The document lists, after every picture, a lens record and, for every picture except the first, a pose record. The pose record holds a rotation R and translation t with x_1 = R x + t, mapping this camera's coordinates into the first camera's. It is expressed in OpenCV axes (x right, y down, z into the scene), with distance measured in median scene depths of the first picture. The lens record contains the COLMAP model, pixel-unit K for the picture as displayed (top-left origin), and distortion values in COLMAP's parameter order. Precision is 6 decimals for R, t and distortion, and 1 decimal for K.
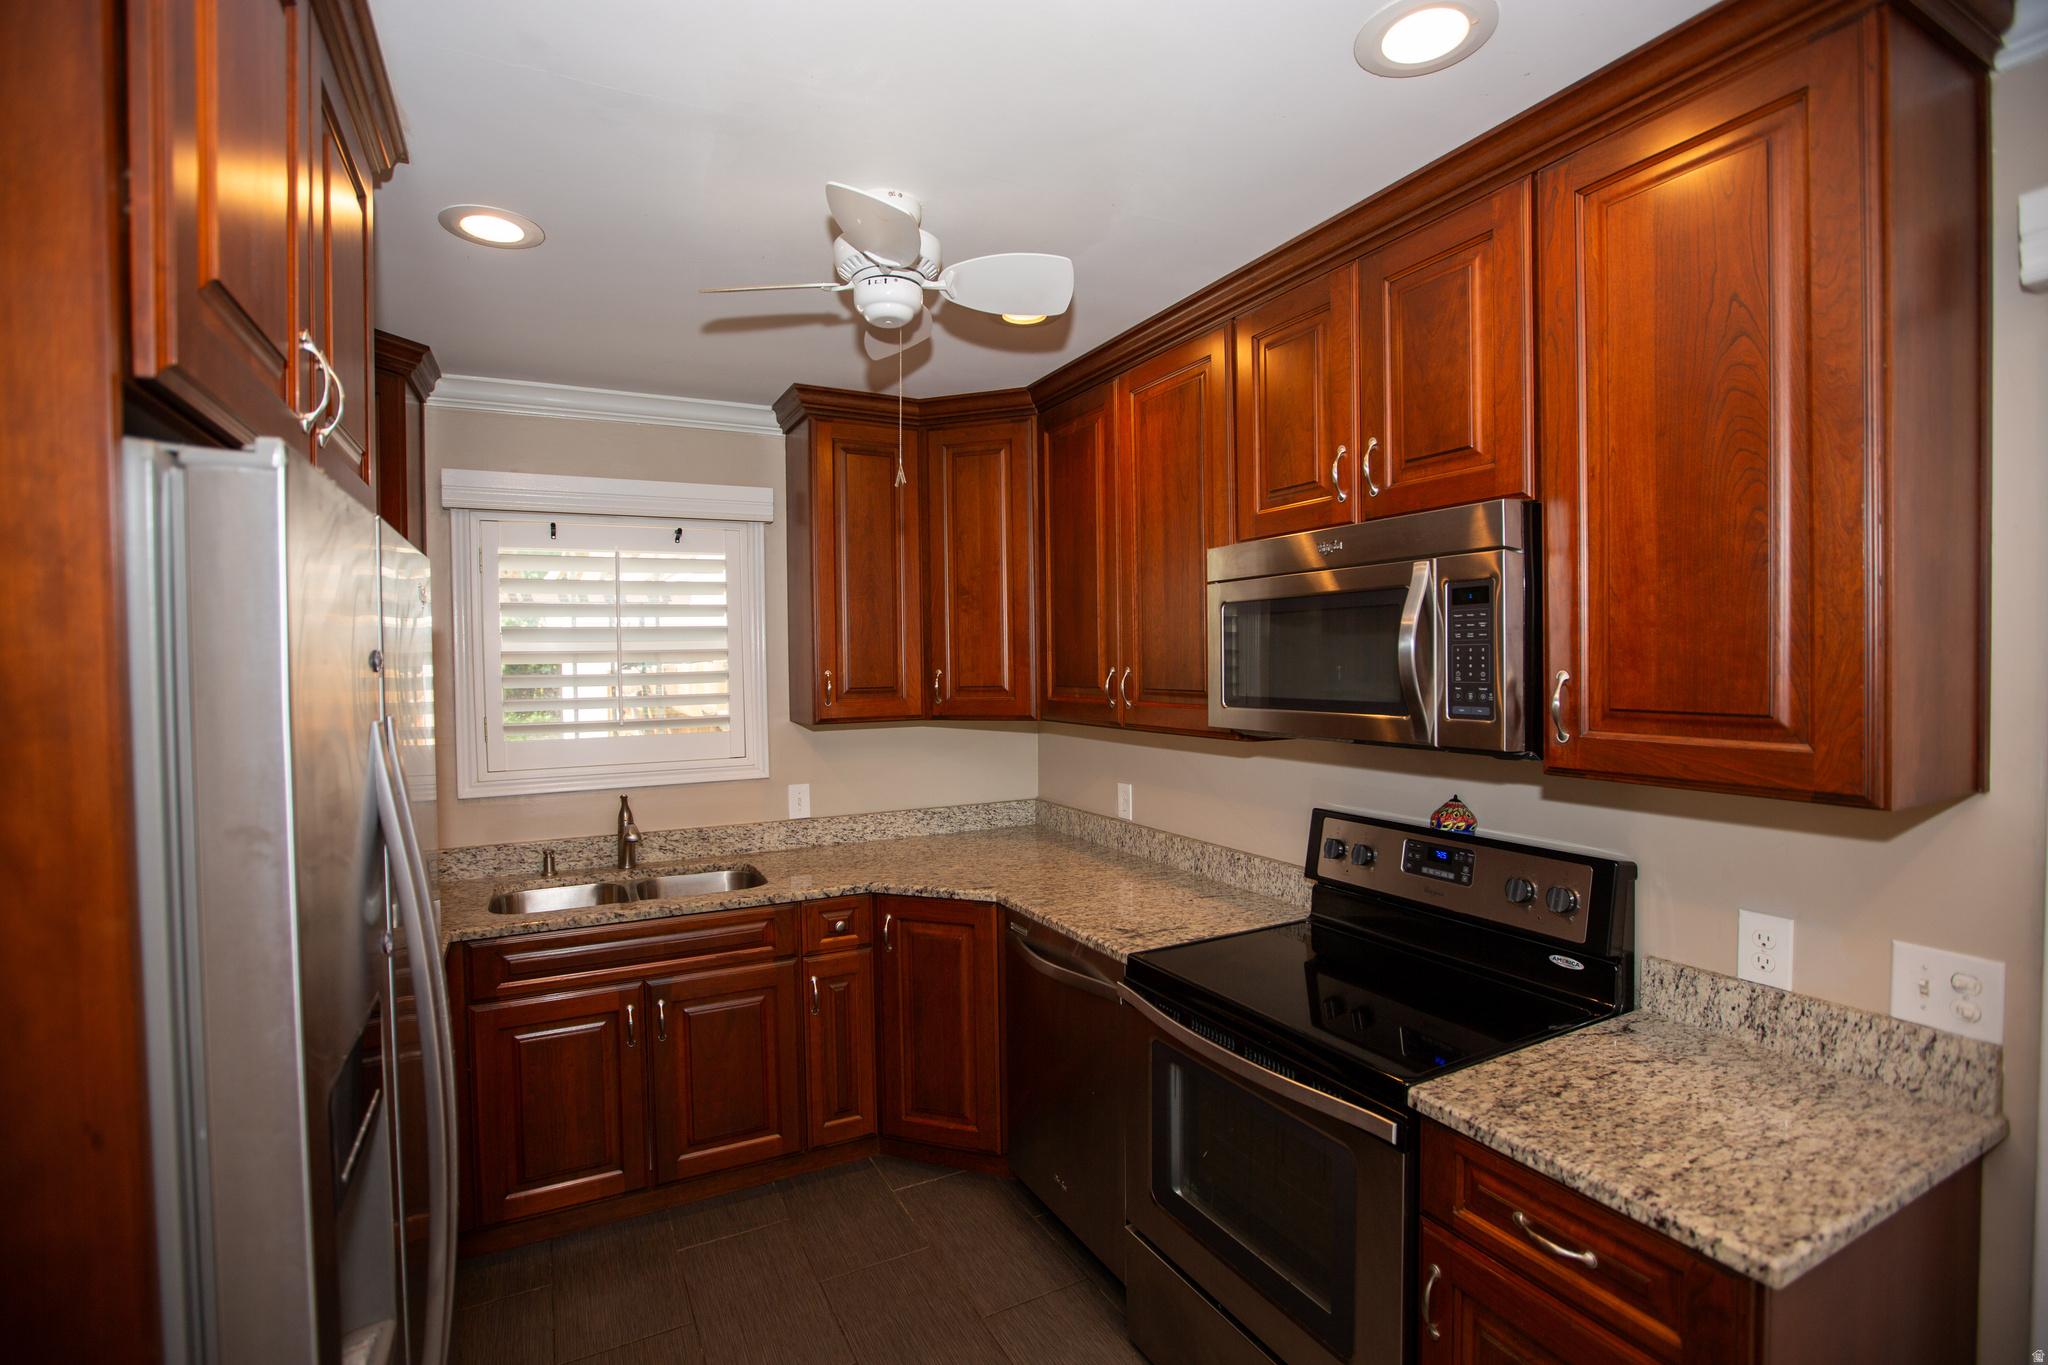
lens RADIAL K [[947.6, 0, 1024.0], [0, 947.6, 682.5], [0, 0, 1]] dist [-0.041075, 0.013854]
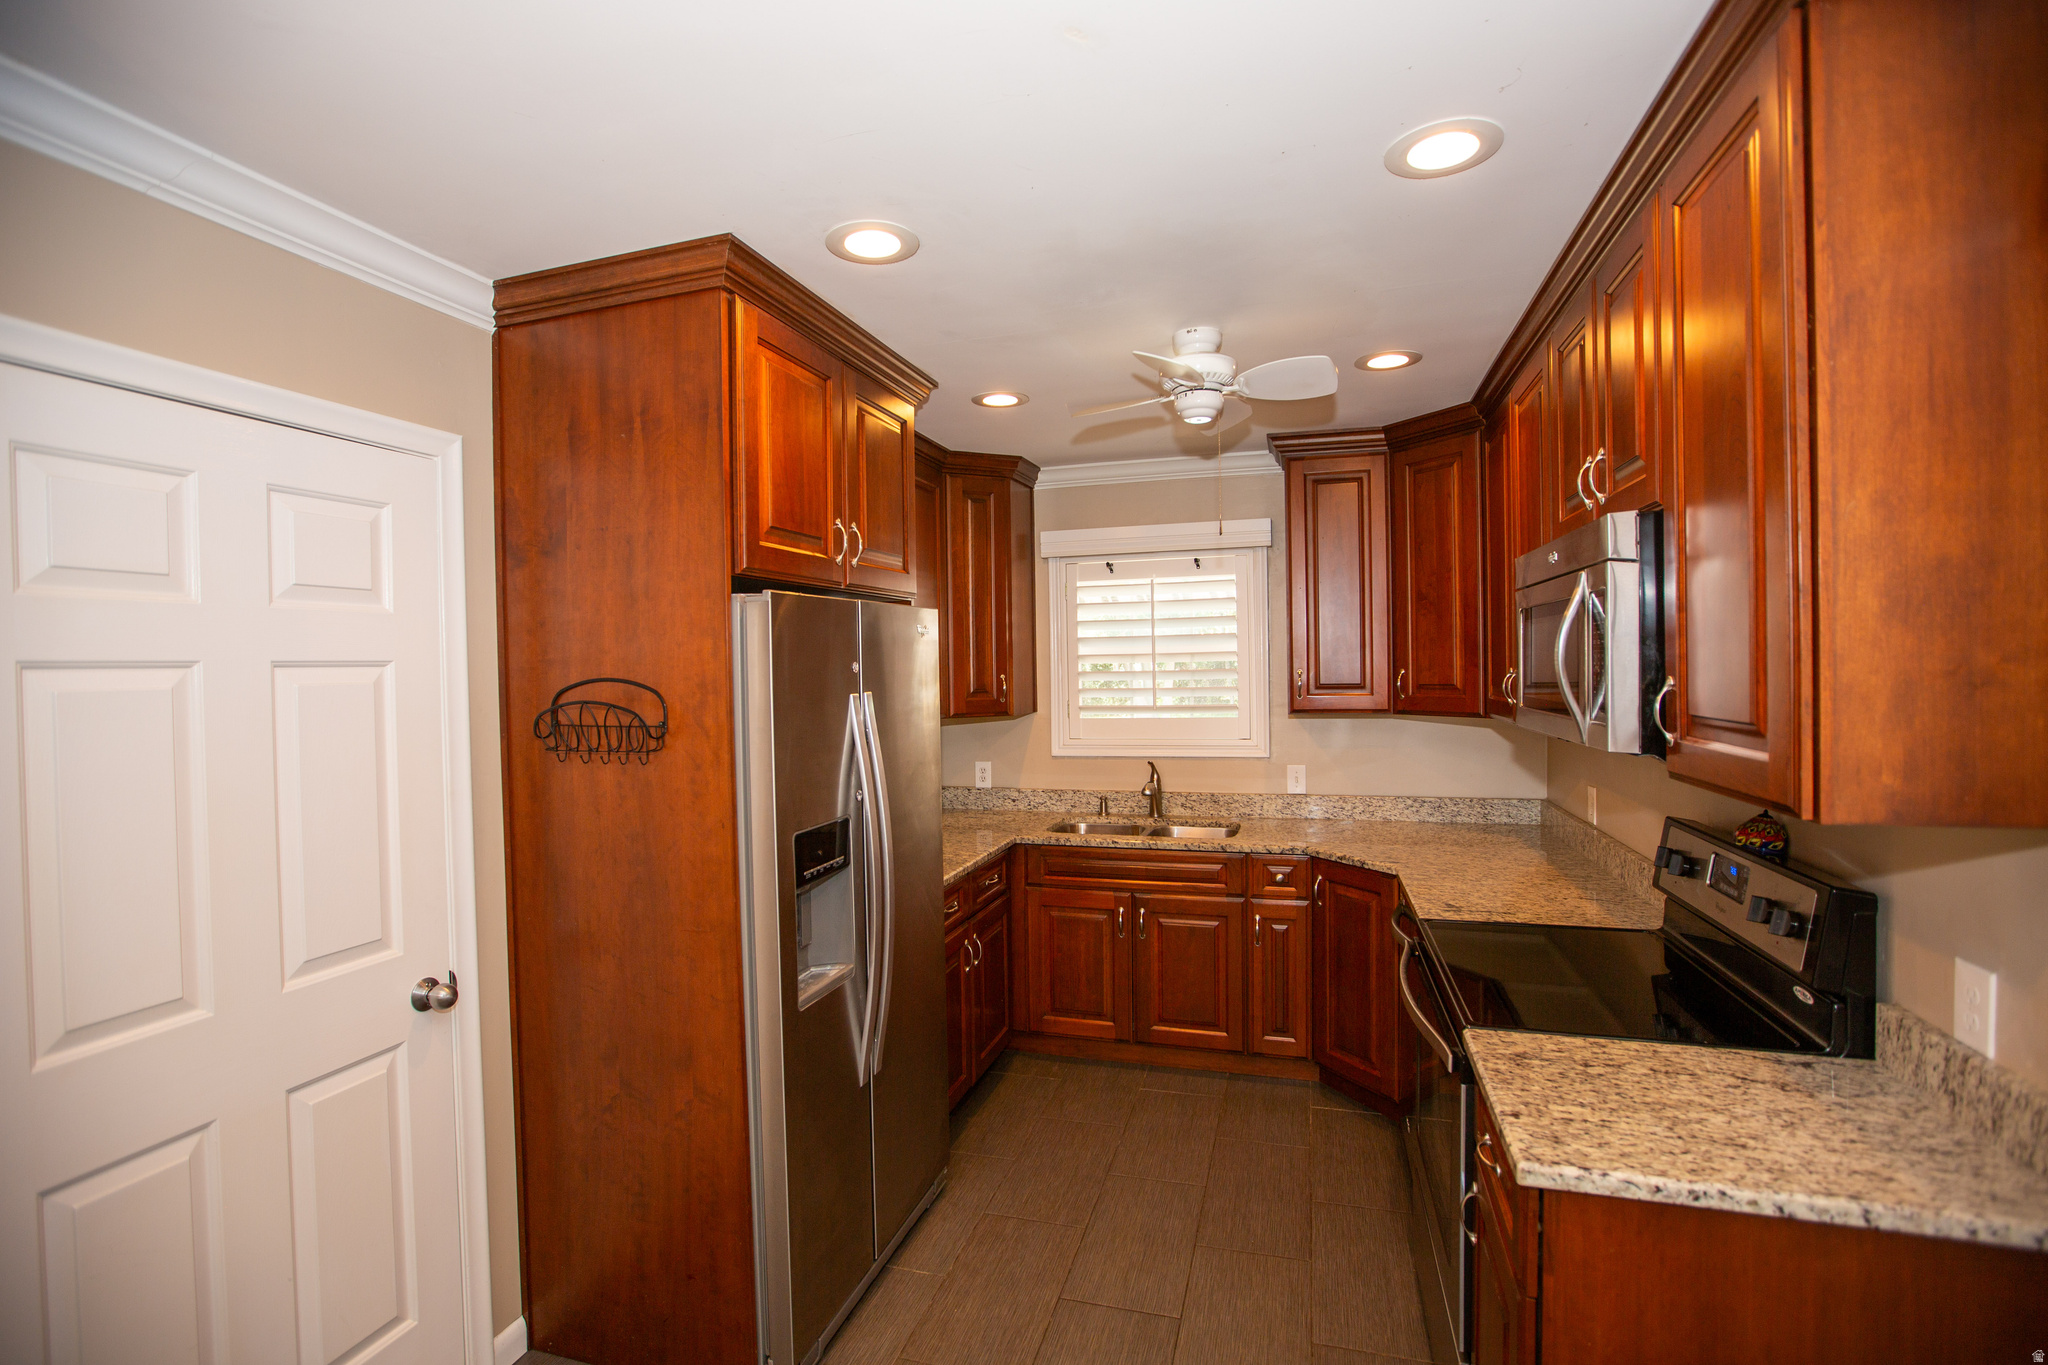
lens RADIAL K [[945.0, 0, 1024.0], [0, 945.0, 682.5], [0, 0, 1]] dist [-0.001828, 0.008742]
pose [[0.732796, 0.014166, -0.680301, 0.401800], [-0.009235, 0.999898, 0.010873, -0.006551], [0.680386, -0.001685, 0.732852, -0.127494]]
